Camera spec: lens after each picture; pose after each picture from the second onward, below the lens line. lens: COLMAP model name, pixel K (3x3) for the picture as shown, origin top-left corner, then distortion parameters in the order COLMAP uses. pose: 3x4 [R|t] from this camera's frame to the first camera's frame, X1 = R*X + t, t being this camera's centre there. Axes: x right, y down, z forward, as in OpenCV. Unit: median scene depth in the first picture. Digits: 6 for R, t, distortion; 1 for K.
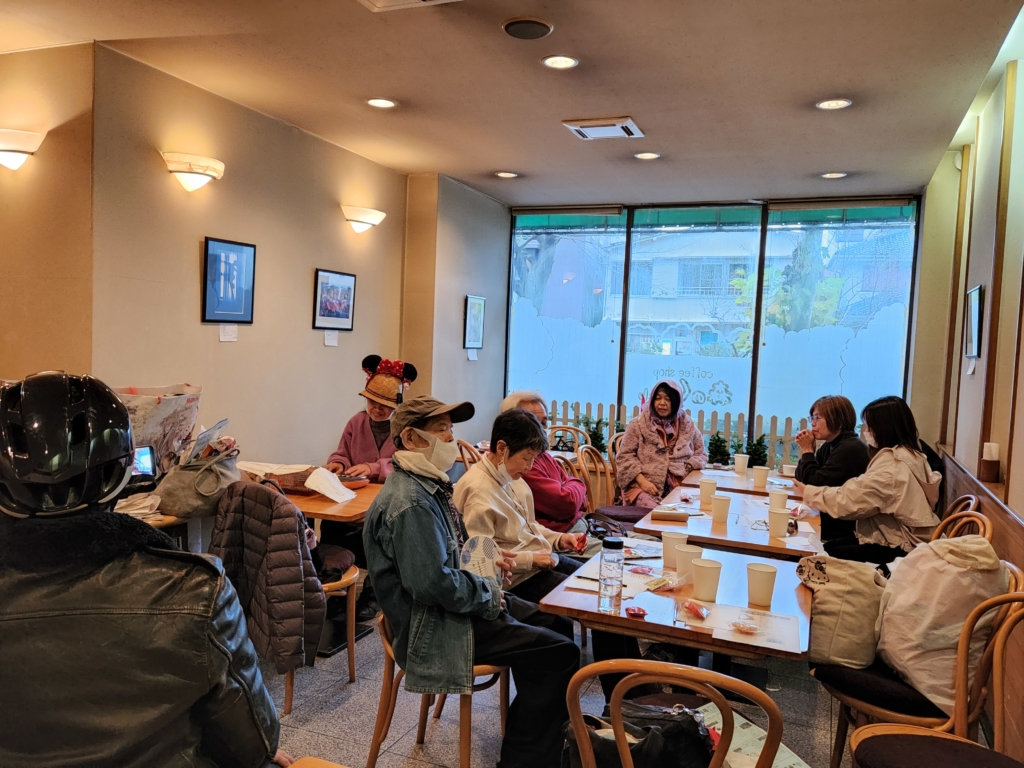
lens RADIAL K [[791.9, 0, 513.7], [0, 791.9, 403.2], [0, 0, 1]] dist [0.013625, -0.002881]
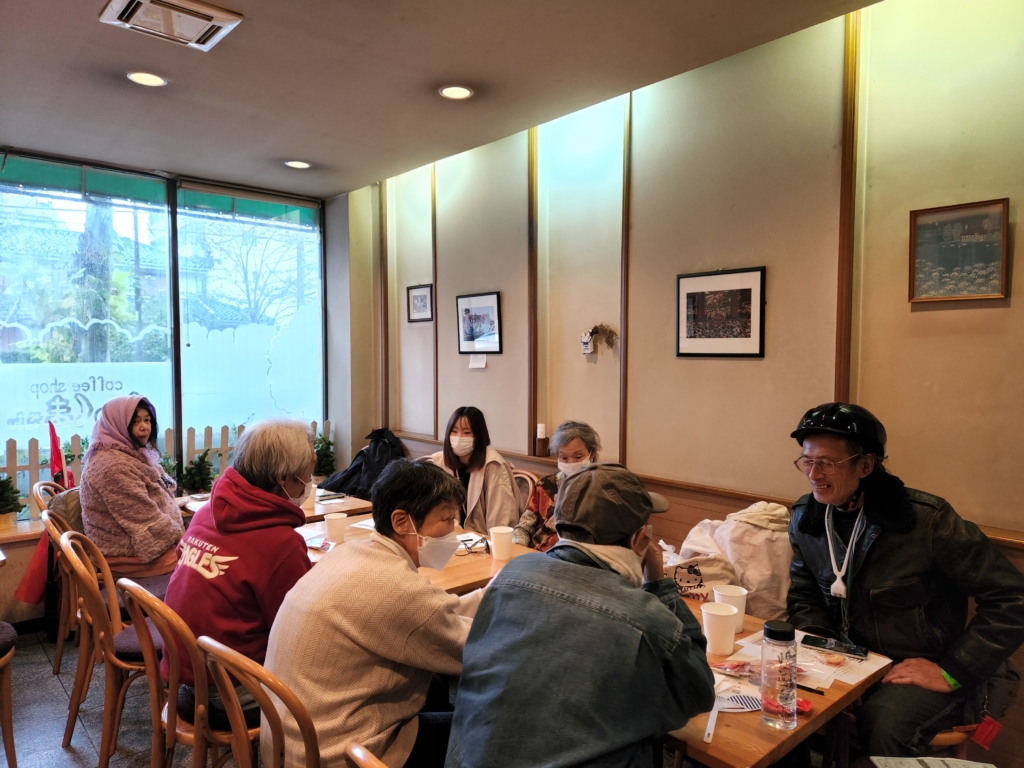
lens RADIAL K [[683.2, 0, 512.0], [0, 683.2, 401.5], [0, 0, 1]] dist [0.008113, 0.001925]
pose [[0.430366, -0.106467, 0.896354, -0.227360], [0.086349, 0.993322, 0.076526, -0.044743], [-0.898515, 0.044465, 0.436685, 0.403422]]
